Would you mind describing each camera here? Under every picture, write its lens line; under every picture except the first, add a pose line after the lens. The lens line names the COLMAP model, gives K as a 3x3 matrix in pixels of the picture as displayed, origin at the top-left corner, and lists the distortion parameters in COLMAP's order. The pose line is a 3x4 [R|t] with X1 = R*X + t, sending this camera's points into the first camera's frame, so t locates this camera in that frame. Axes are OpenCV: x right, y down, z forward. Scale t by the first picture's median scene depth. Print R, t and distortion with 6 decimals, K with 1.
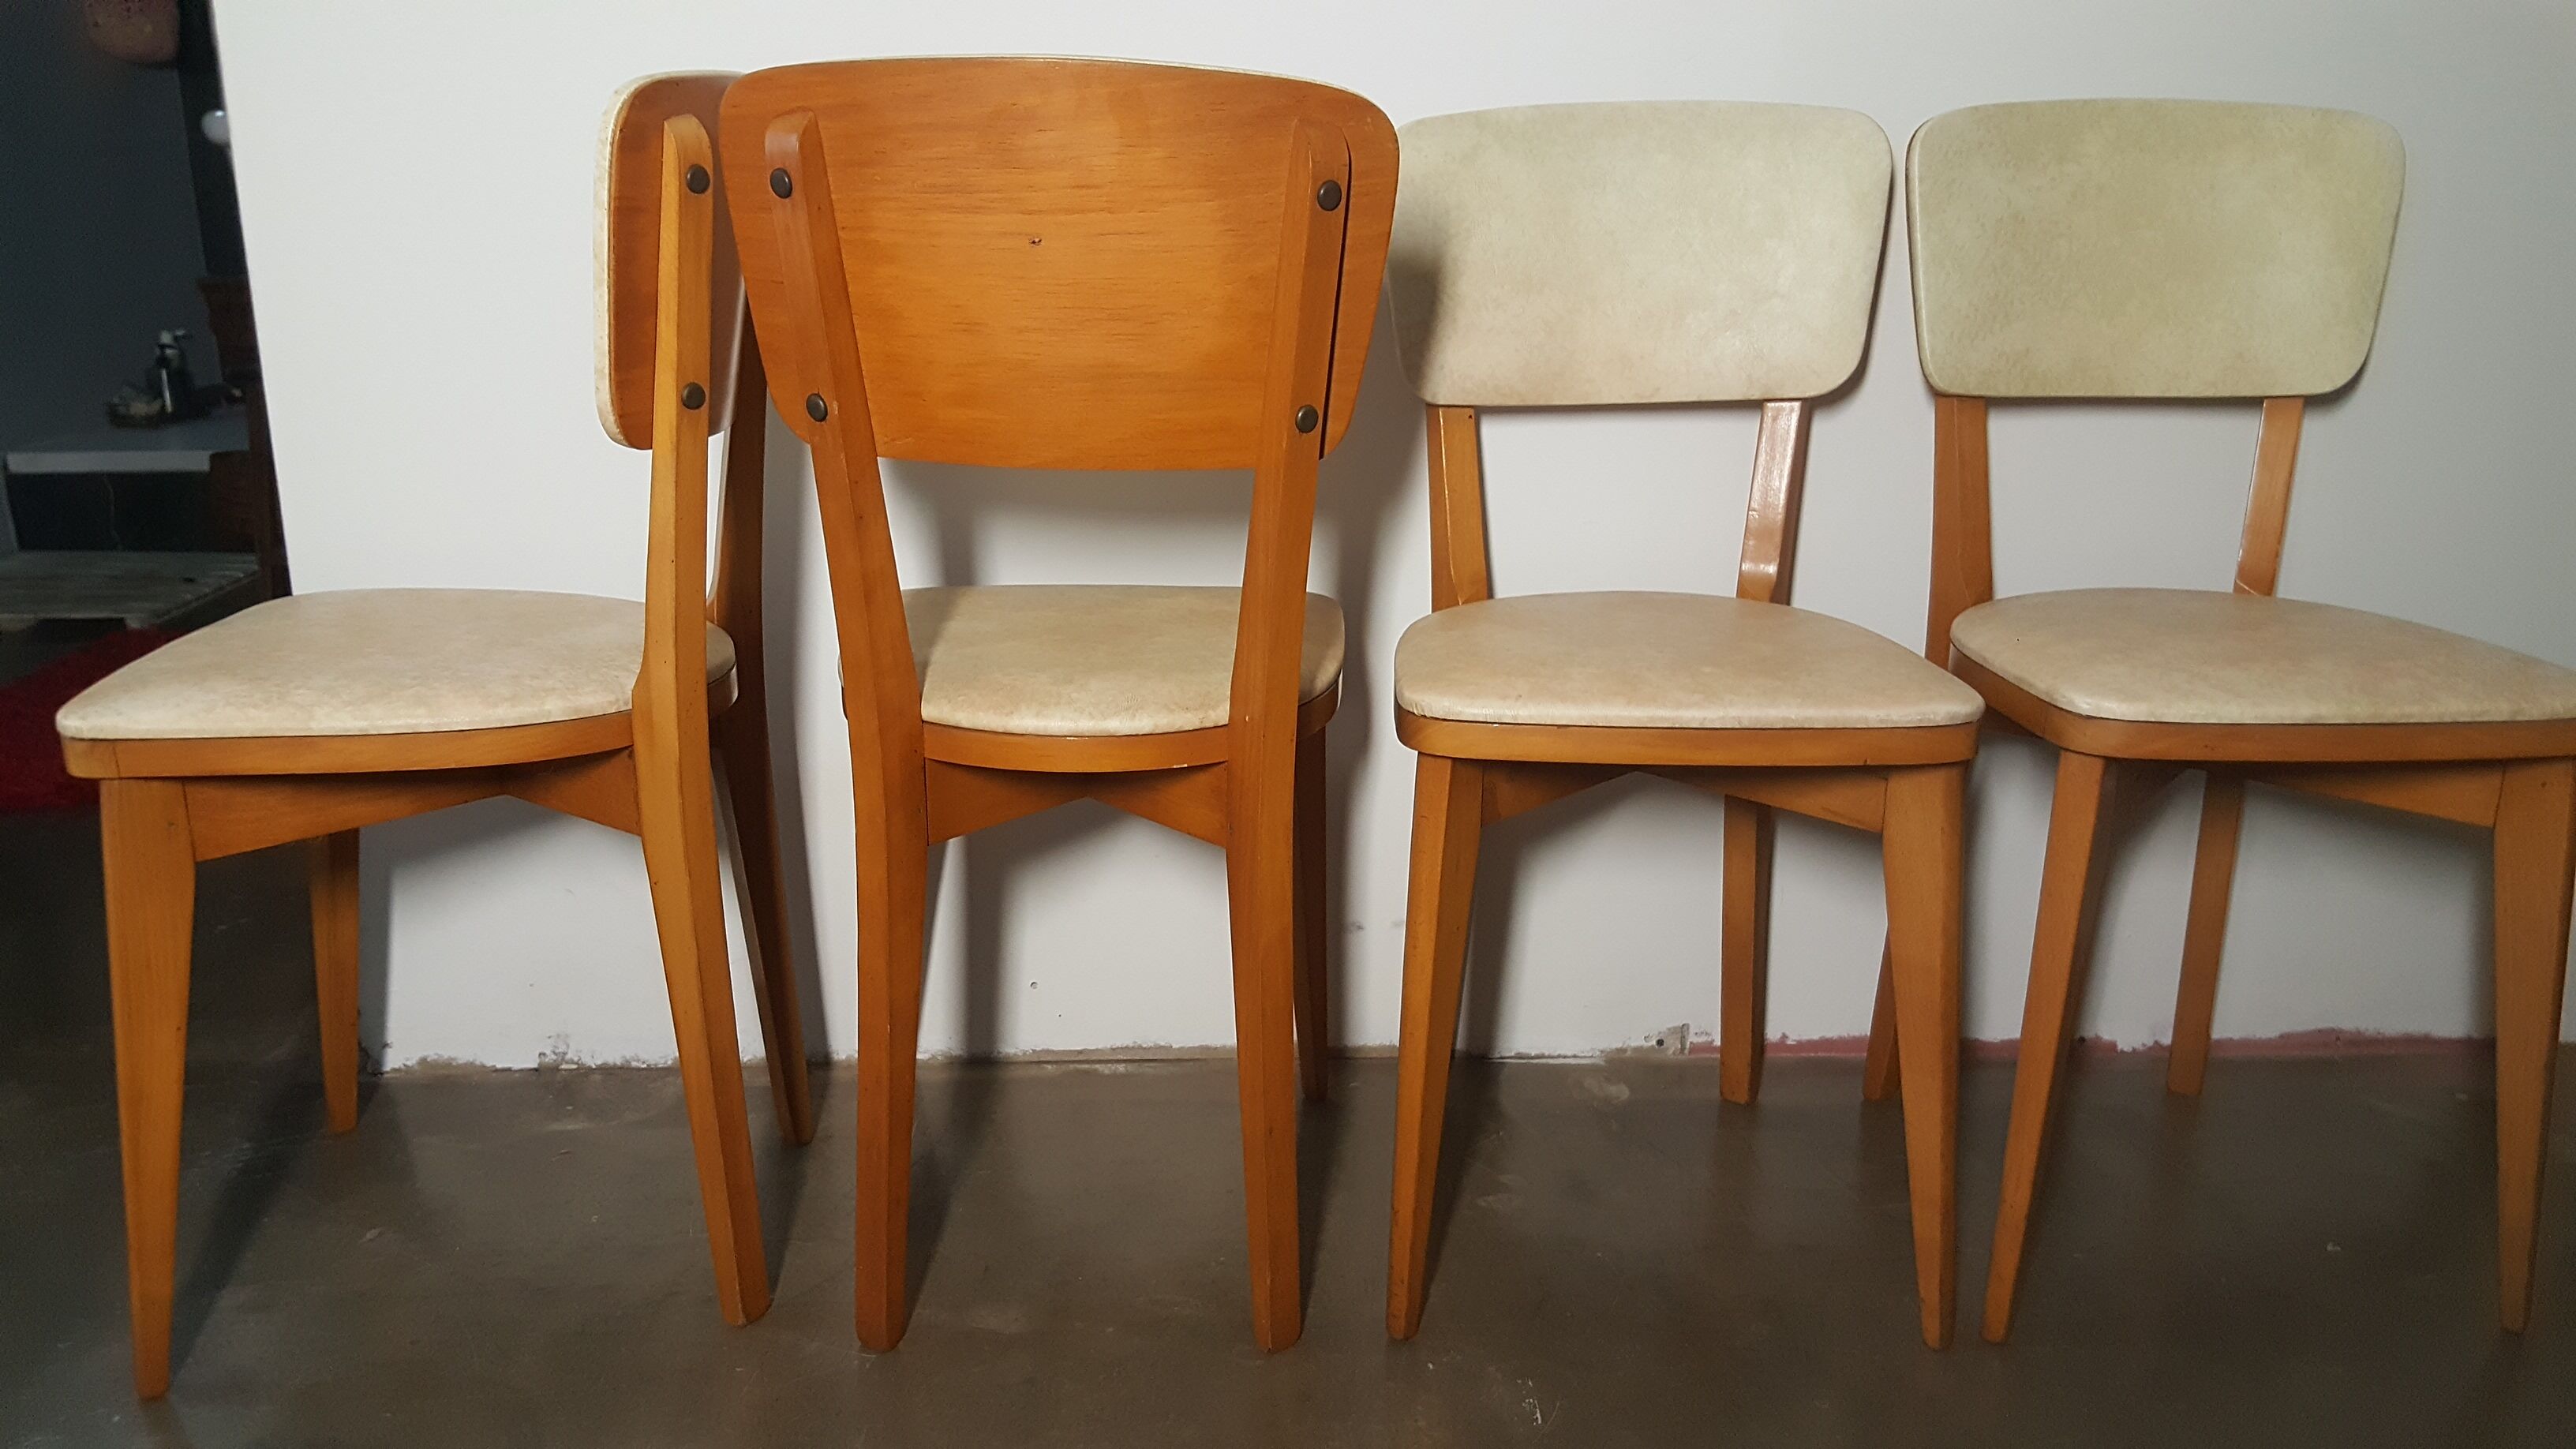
lens RADIAL K [[1993.4, 0, 1276.7], [0, 1993.4, 761.2], [0, 0, 1]] dist [0.170048, -0.316713]
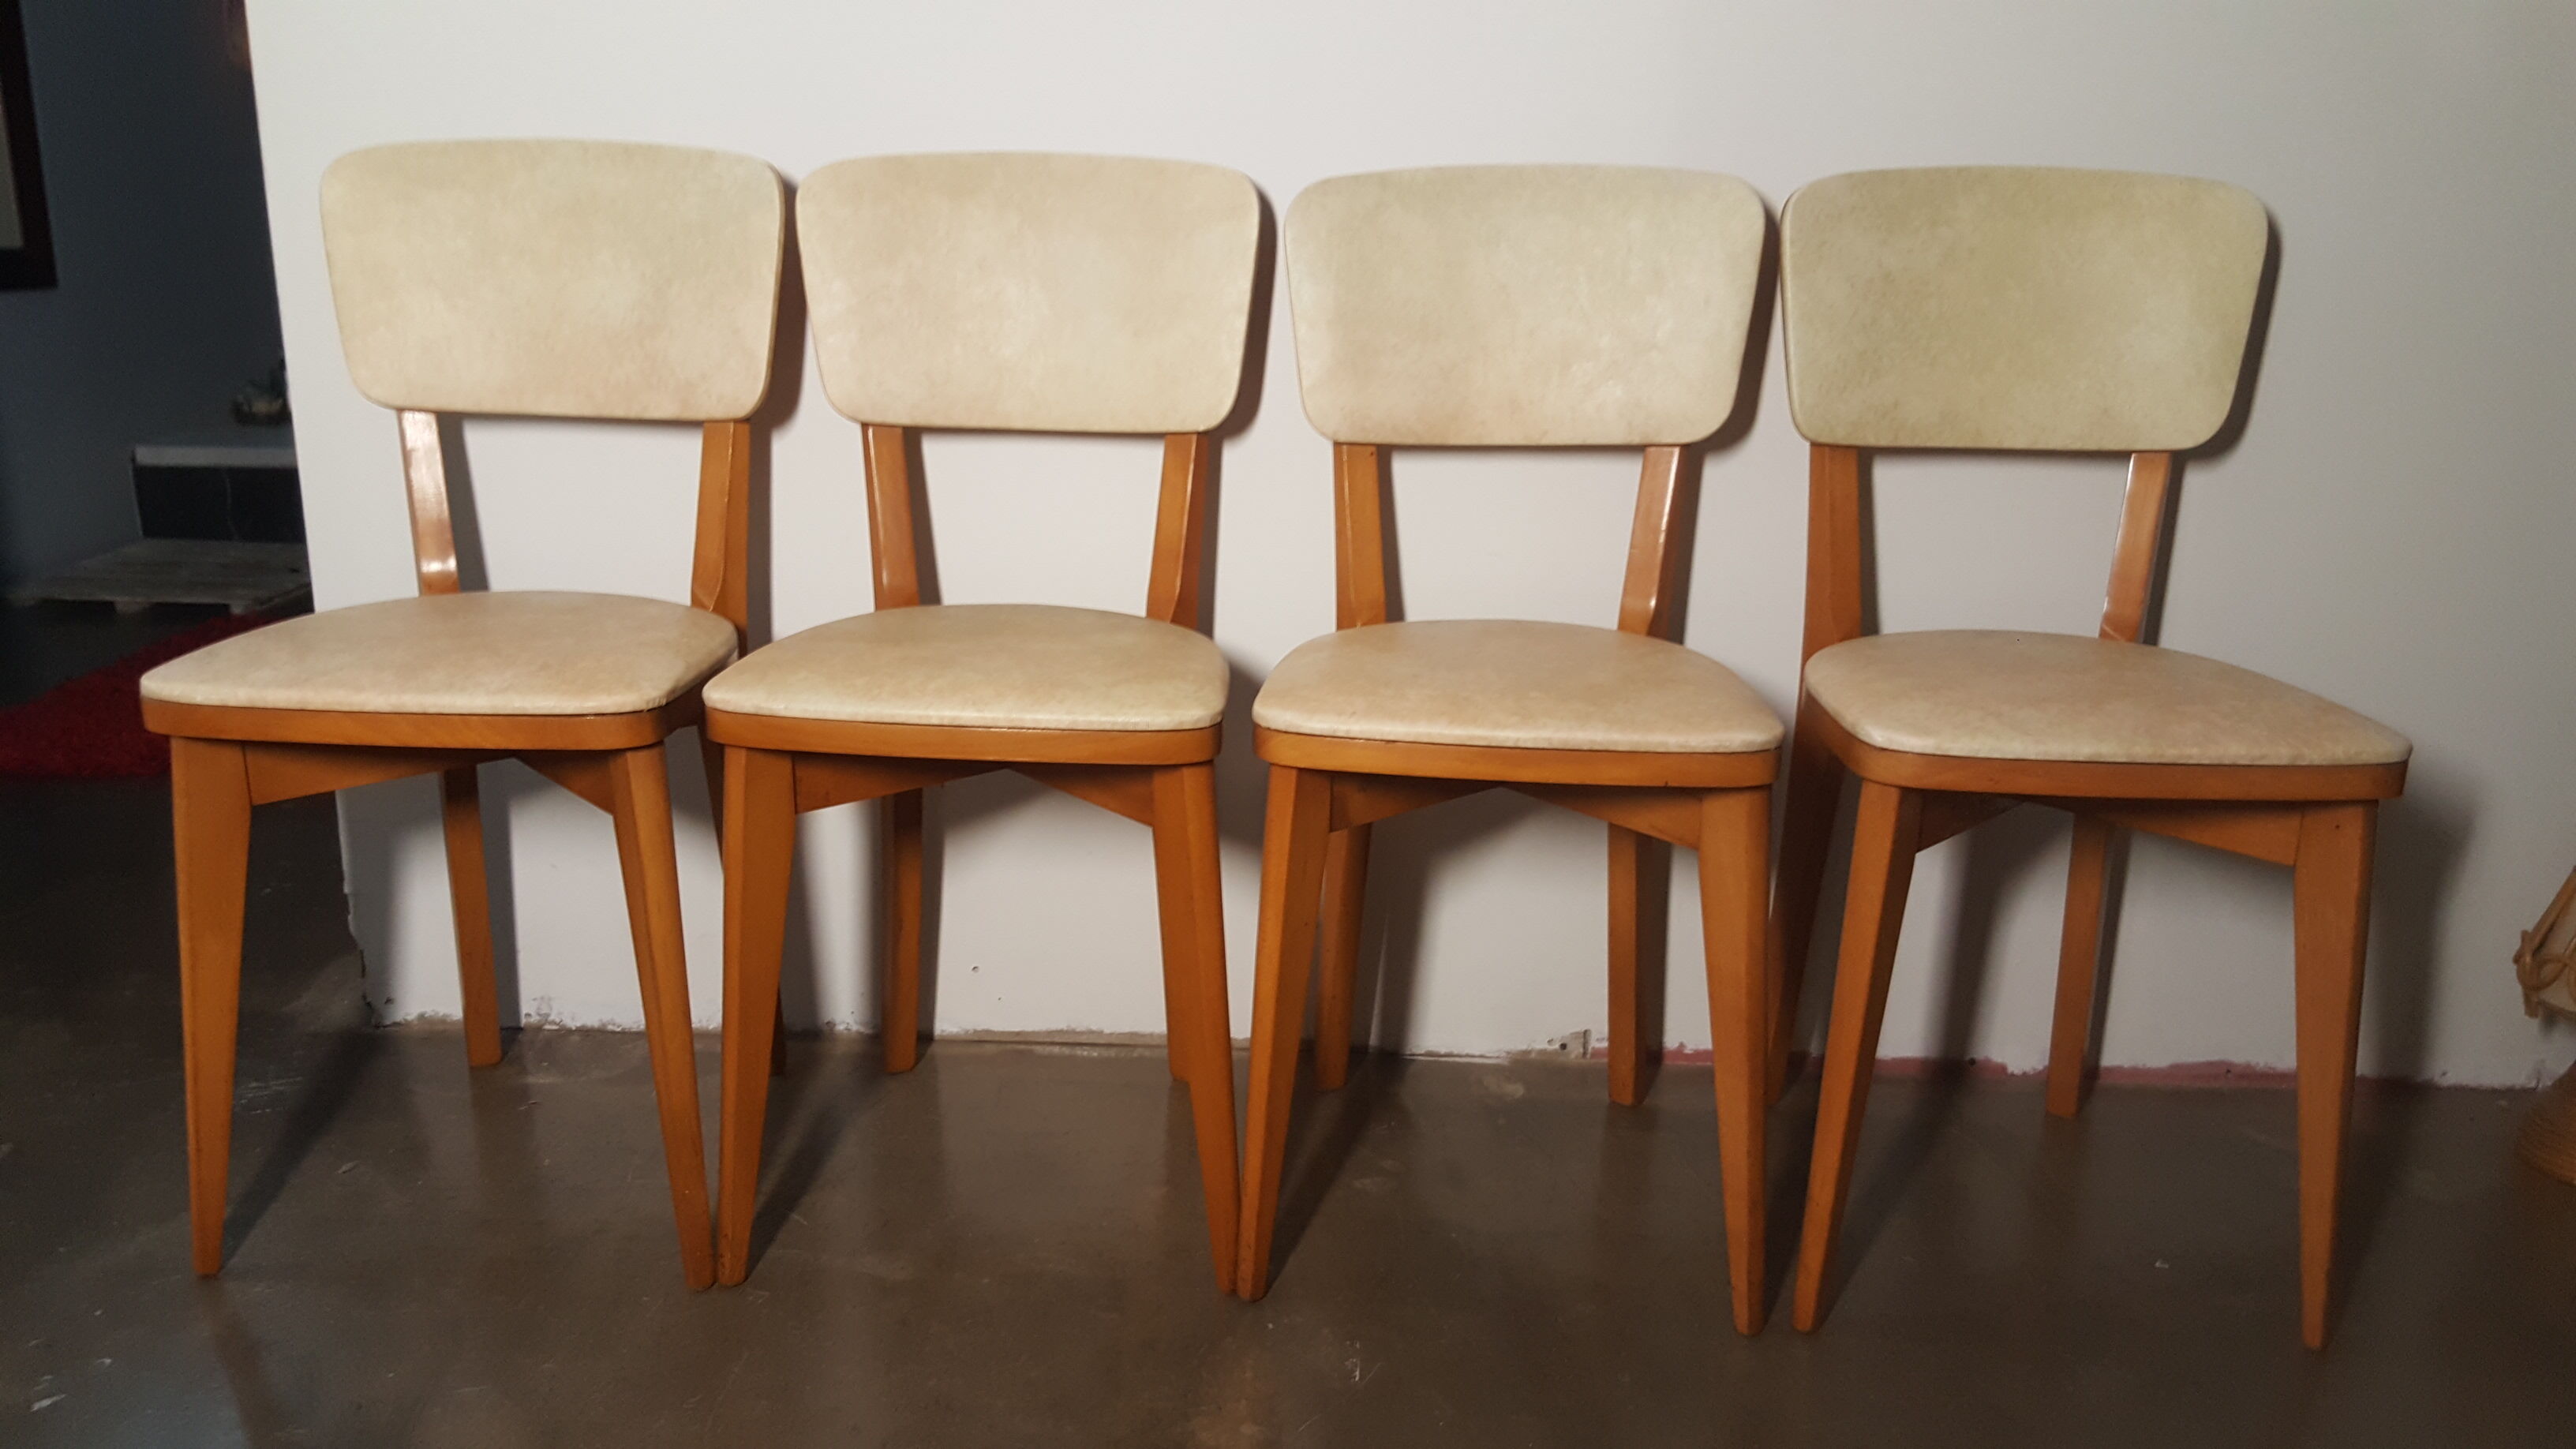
lens RADIAL K [[1993.4, 0, 1276.7], [0, 1993.4, 761.2], [0, 0, 1]] dist [0.170048, -0.316713]
pose [[0.997427, 0.032346, -0.063973, 0.119175], [-0.032799, 0.999444, -0.006044, 0.001510], [0.063742, 0.008126, 0.997933, -0.073797]]
